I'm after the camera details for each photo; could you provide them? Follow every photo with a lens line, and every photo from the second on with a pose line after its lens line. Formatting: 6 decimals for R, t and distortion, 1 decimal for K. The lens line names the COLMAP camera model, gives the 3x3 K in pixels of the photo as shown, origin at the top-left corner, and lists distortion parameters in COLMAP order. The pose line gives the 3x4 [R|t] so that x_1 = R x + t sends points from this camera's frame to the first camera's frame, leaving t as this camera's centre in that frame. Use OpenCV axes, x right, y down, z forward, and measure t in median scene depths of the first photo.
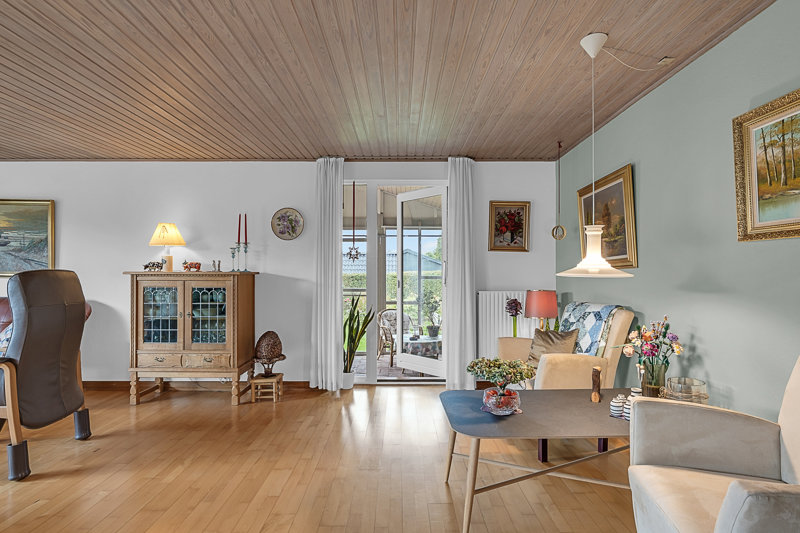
lens RADIAL K [[404.7, 0, 400.0], [0, 404.7, 266.5], [0, 0, 1]] dist [-0.003824, -0.000481]
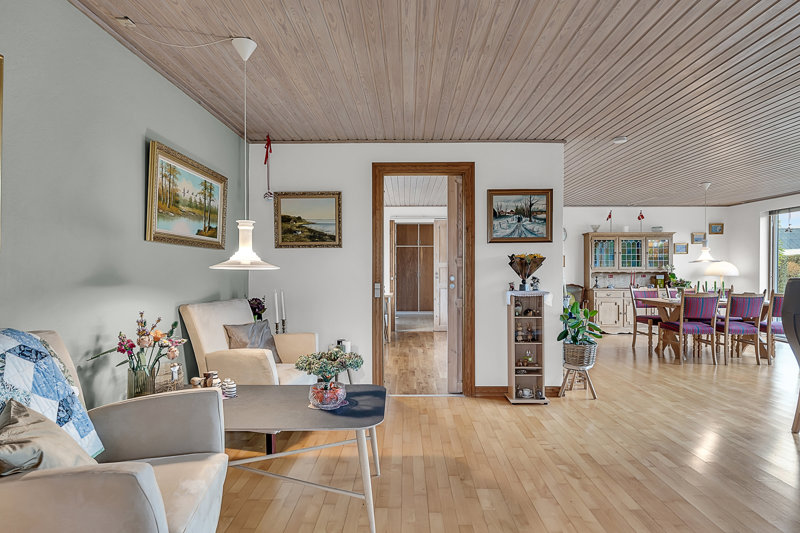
lens RADIAL K [[404.7, 0, 400.0], [0, 404.7, 266.5], [0, 0, 1]] dist [-0.003824, -0.000481]
pose [[-0.999970, 0.002956, 0.007092, 0.040879], [0.002767, 0.999645, -0.026501, 0.027984], [-0.007168, -0.026481, -0.999624, 1.185857]]
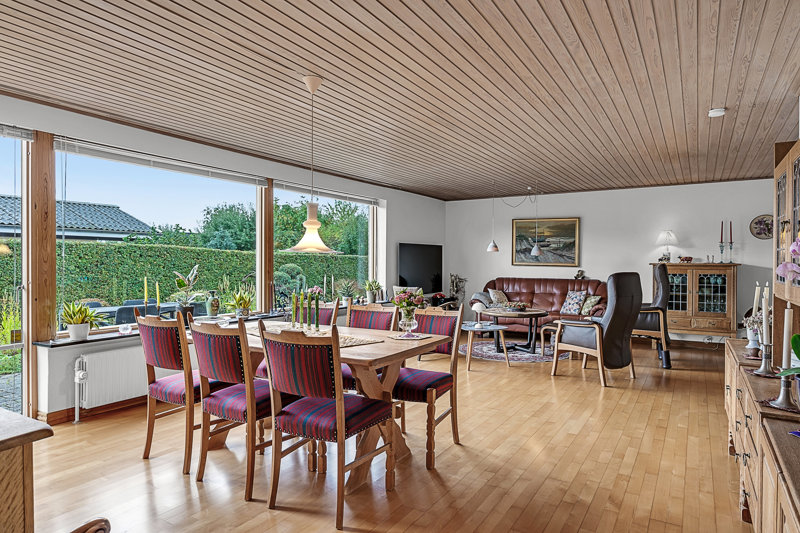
lens RADIAL K [[485.5, 0, 400.0], [0, 485.5, 266.5], [0, 0, 1]] dist [-0.002857, -0.000020]
pose [[0.853097, 0.005400, -0.521724, -0.476678], [0.008512, 0.999669, 0.024266, -0.025403], [0.521683, -0.025142, 0.852769, -0.990576]]
